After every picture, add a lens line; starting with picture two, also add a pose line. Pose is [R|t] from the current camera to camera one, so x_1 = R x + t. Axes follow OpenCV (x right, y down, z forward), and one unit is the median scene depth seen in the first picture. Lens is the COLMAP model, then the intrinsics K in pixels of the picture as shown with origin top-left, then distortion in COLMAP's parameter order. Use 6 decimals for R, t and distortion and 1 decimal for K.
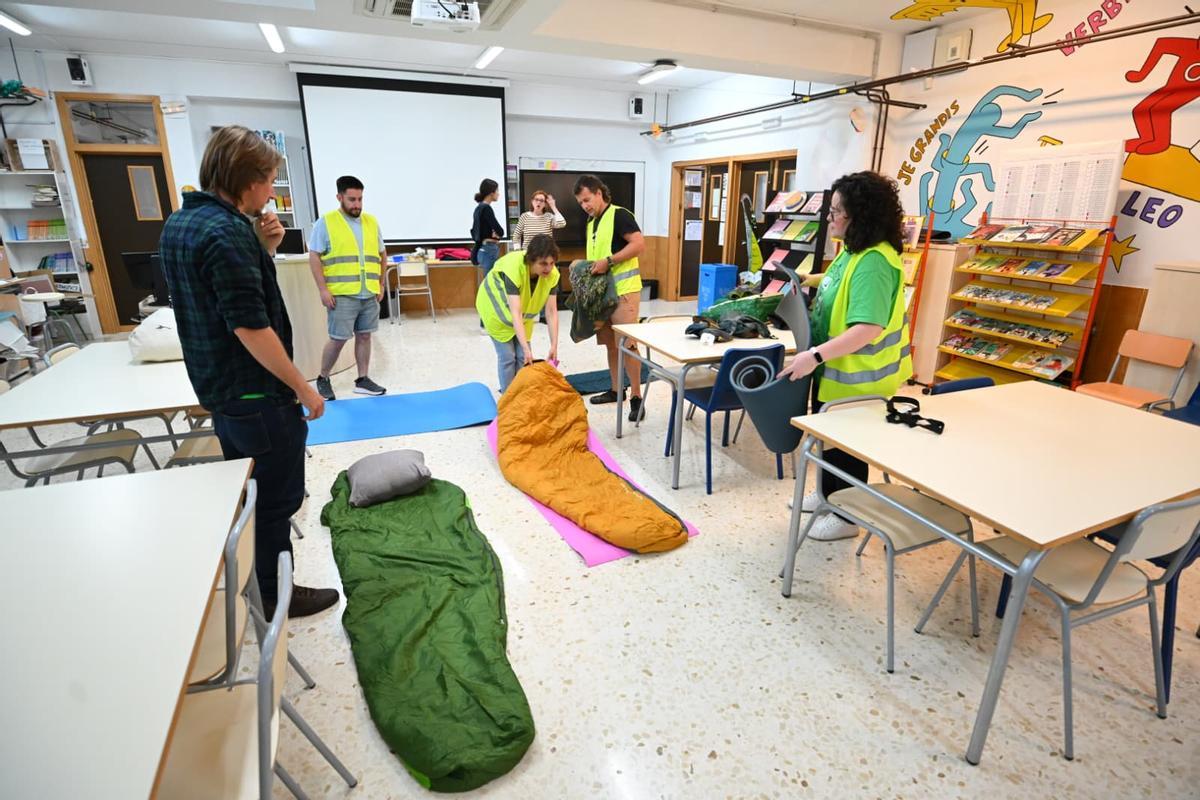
lens RADIAL K [[583.8, 0, 604.9], [0, 583.8, 392.3], [0, 0, 1]] dist [-0.030299, -0.000680]
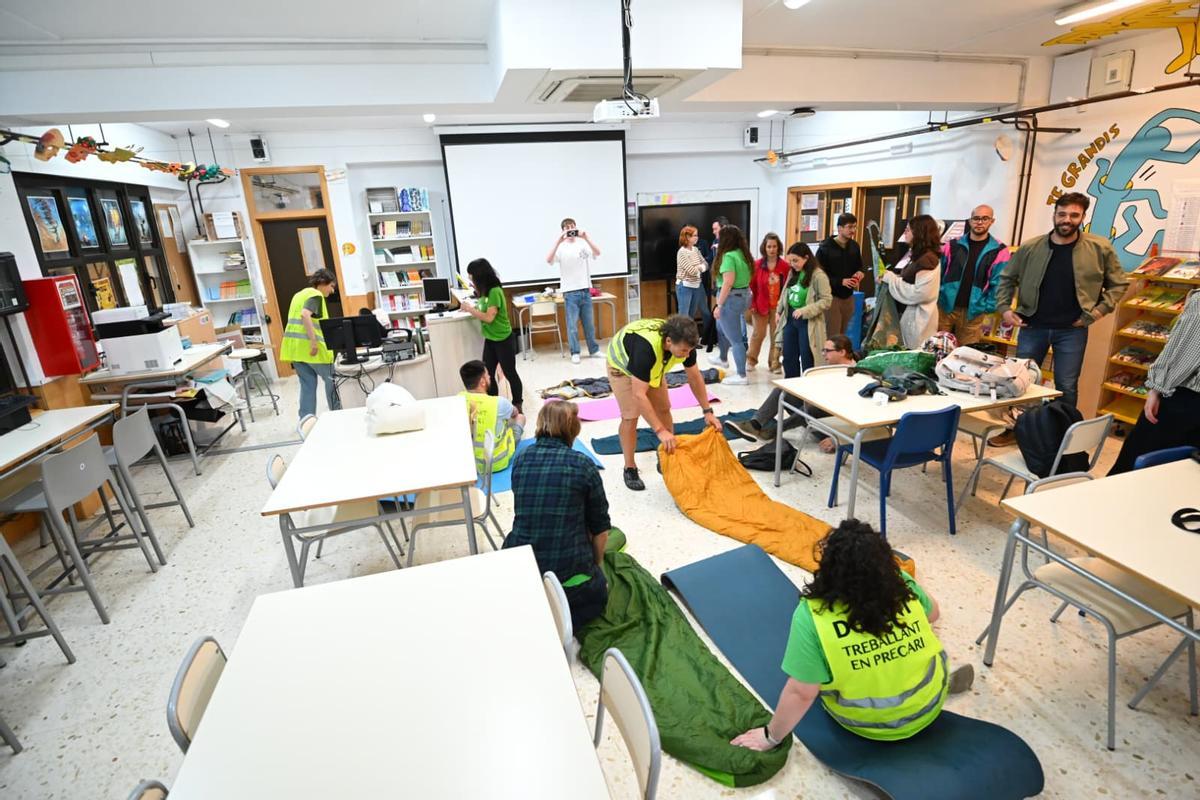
lens RADIAL K [[583.8, 0, 603.9], [0, 583.8, 397.7], [0, 0, 1]] dist [-0.030299, -0.000680]
pose [[0.988877, -0.017232, -0.147732, -0.131655], [0.016945, 0.999851, -0.003201, -0.085783], [0.147765, 0.000662, 0.989022, -0.075261]]
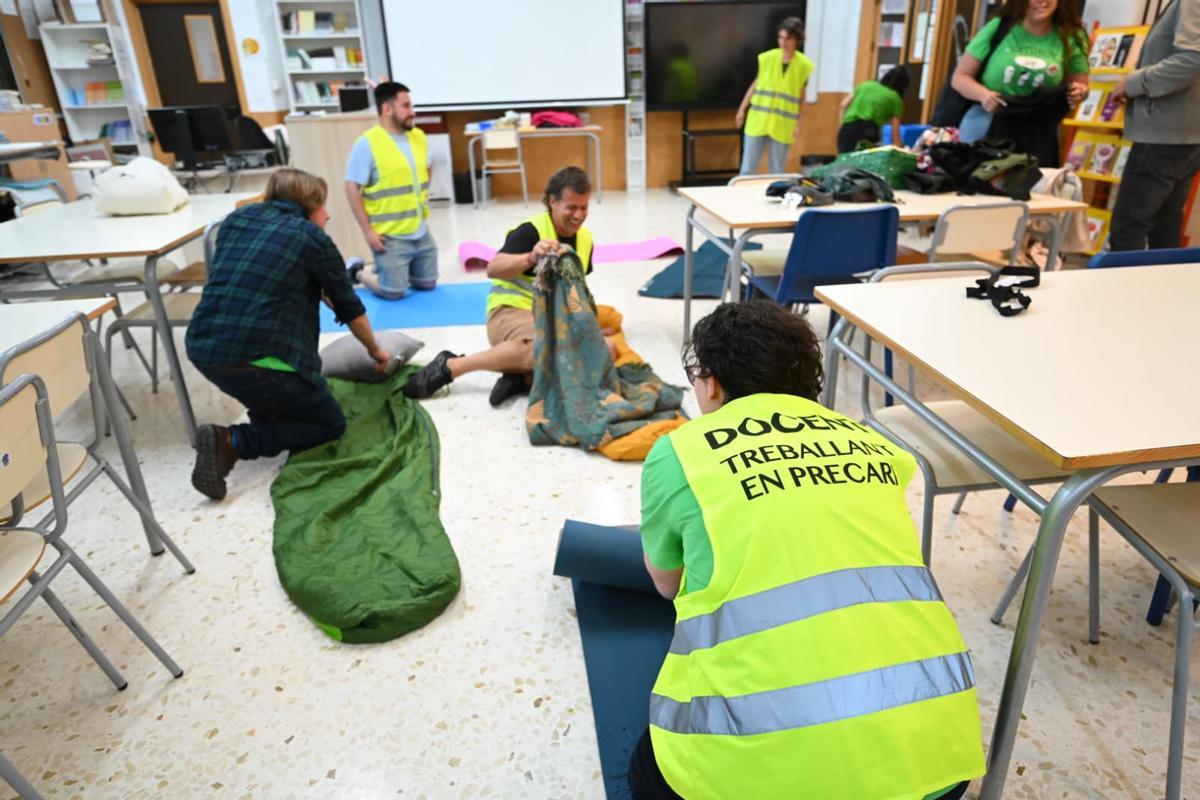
lens RADIAL K [[742.1, 0, 609.4], [0, 742.1, 393.6], [0, 0, 1]] dist [-0.001523, -0.000680]
pose [[0.966197, 0.068462, -0.248549, 0.177981], [-0.044650, 0.993963, 0.100216, 0.052107], [0.253909, -0.085730, 0.963421, 0.053512]]
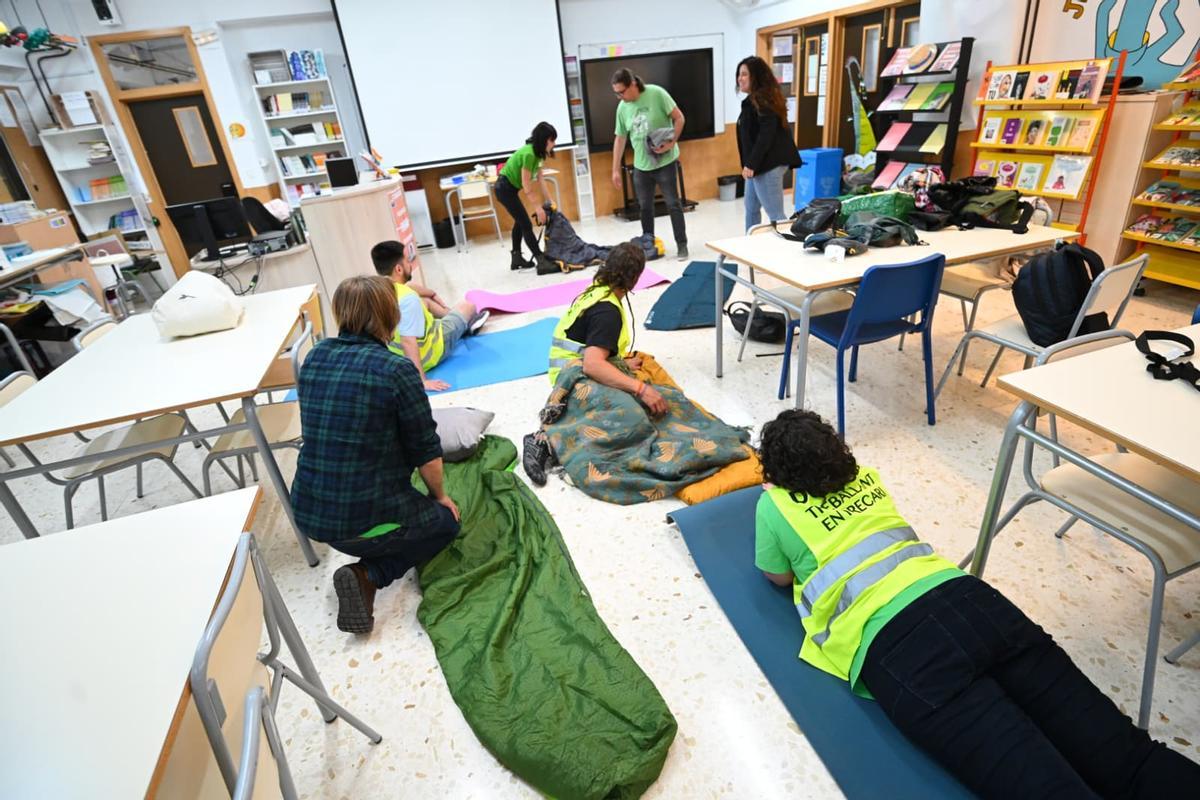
lens RADIAL K [[583.8, 0, 605.2], [0, 583.8, 390.9], [0, 0, 1]] dist [-0.030299, -0.000680]
pose [[0.988537, -0.050390, -0.142324, -0.021740], [0.071845, 0.986089, 0.149890, -0.042493], [0.132791, -0.158397, 0.978405, 0.156616]]
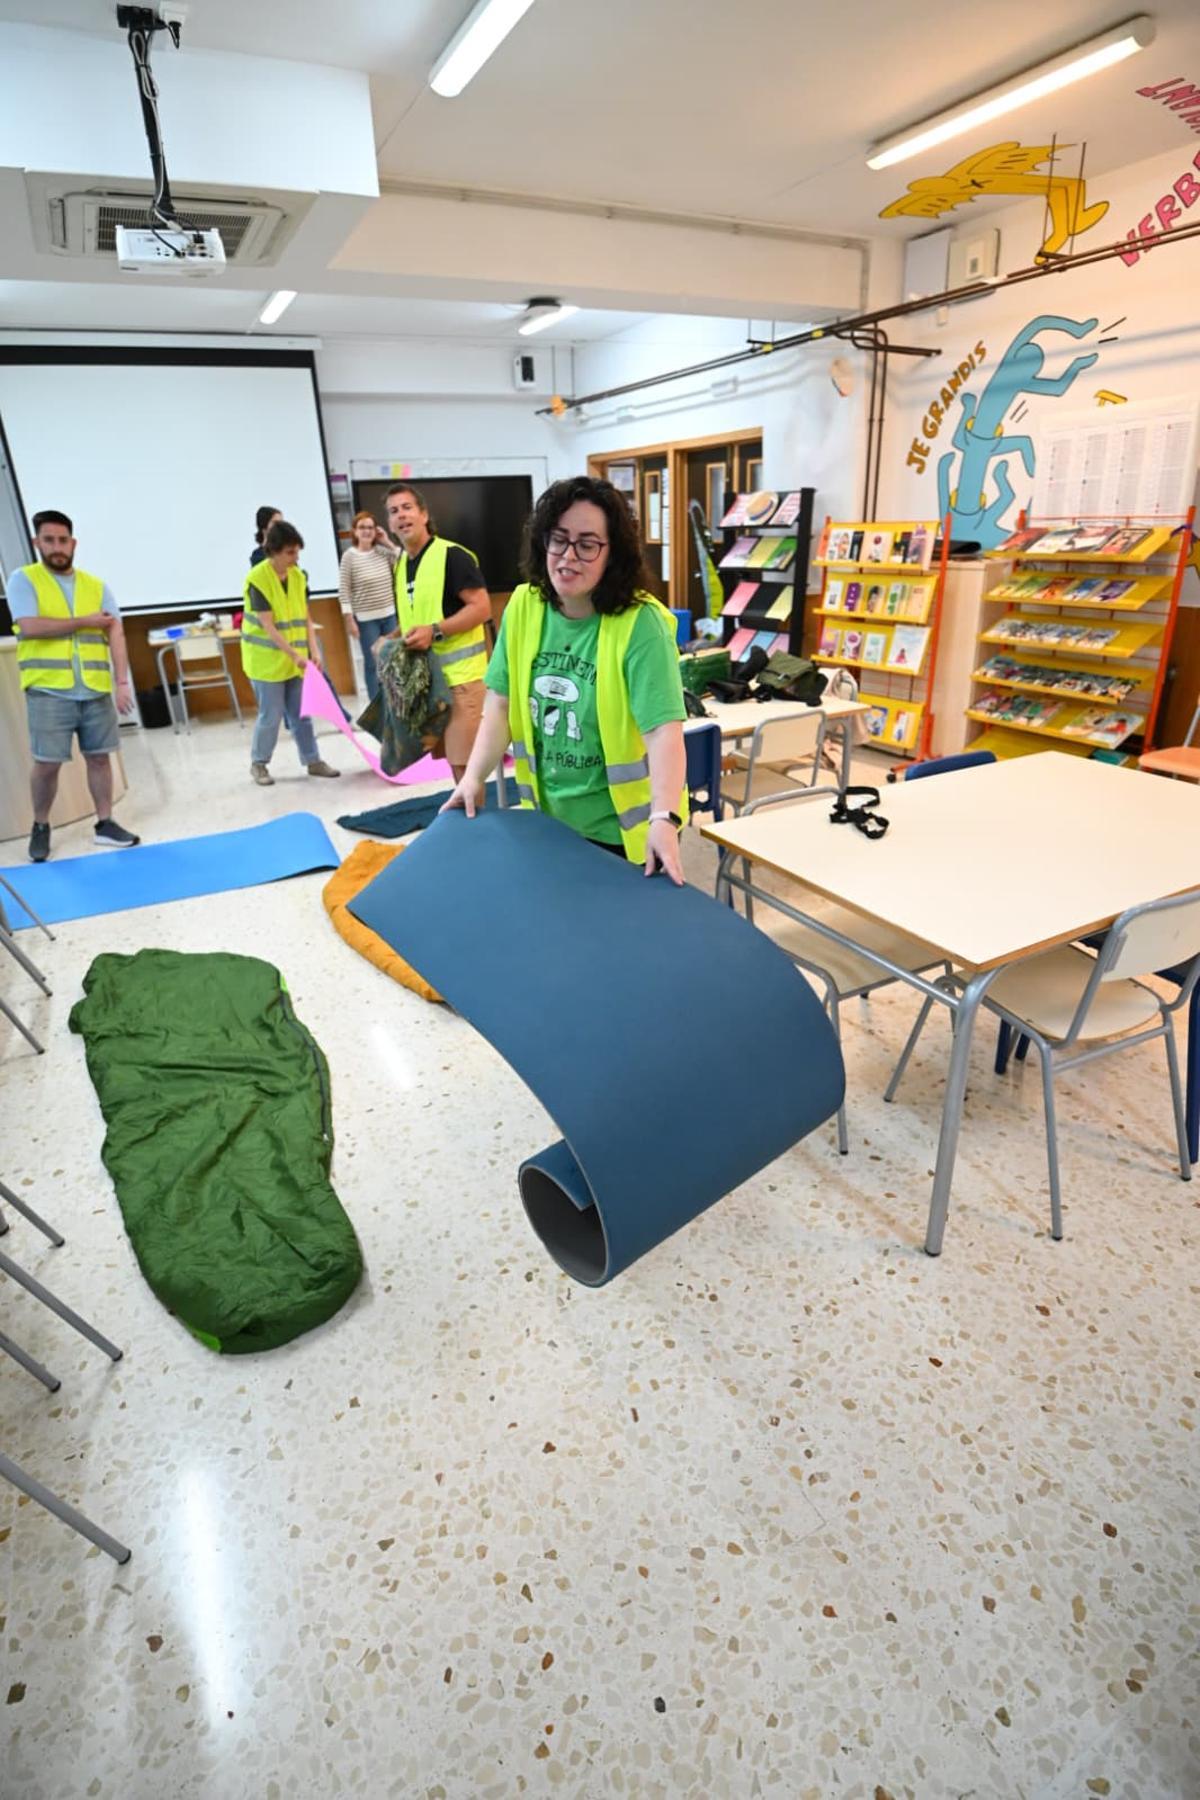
lens RADIAL K [[875.8, 0, 590.9], [0, 875.8, 893.3], [0, 0, 1]] dist [-0.030299, -0.000680]
pose [[0.995474, -0.079140, 0.052608, 0.069575], [0.074027, 0.992919, 0.092905, 0.008707], [-0.059588, -0.088590, 0.994284, -0.044645]]
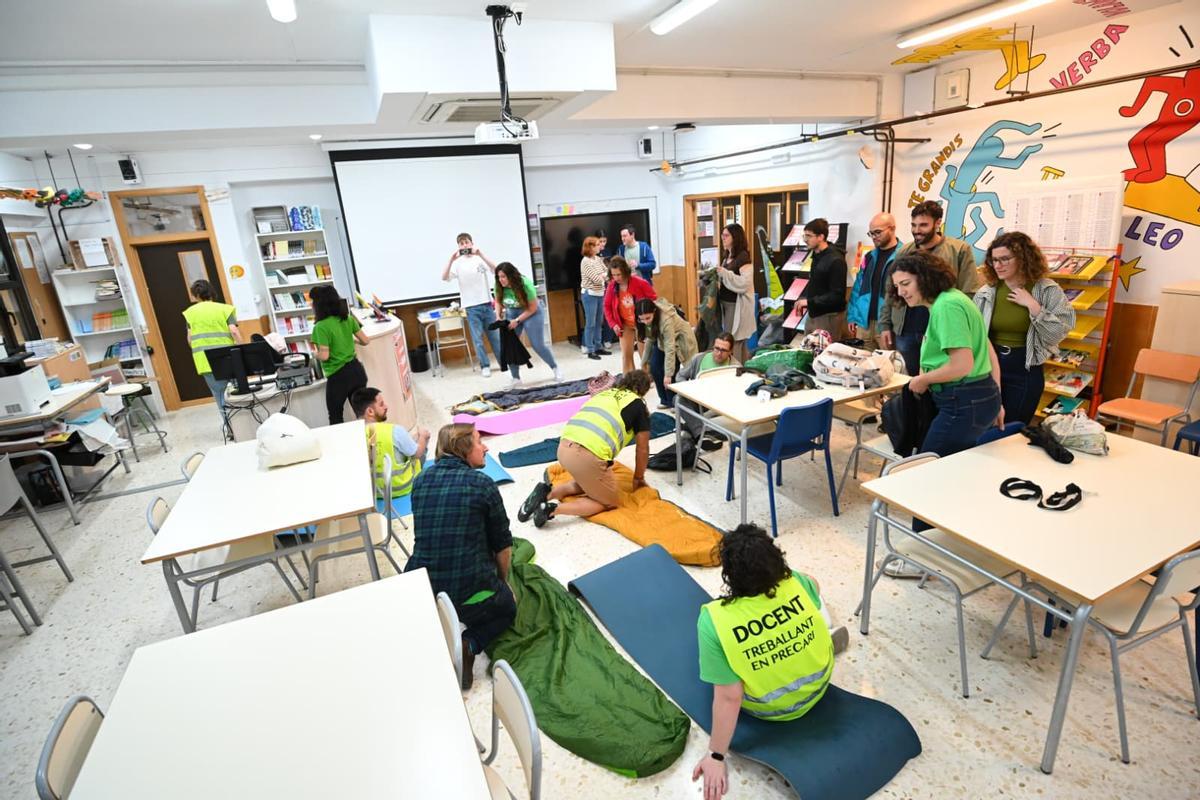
lens RADIAL K [[583.8, 0, 605.1], [0, 583.8, 396.6], [0, 0, 1]] dist [-0.030299, -0.000680]
pose [[0.996241, -0.085132, -0.016041, -0.087938], [0.085005, 0.996345, -0.008400, -0.093691], [0.016698, 0.007004, 0.999836, -0.097251]]
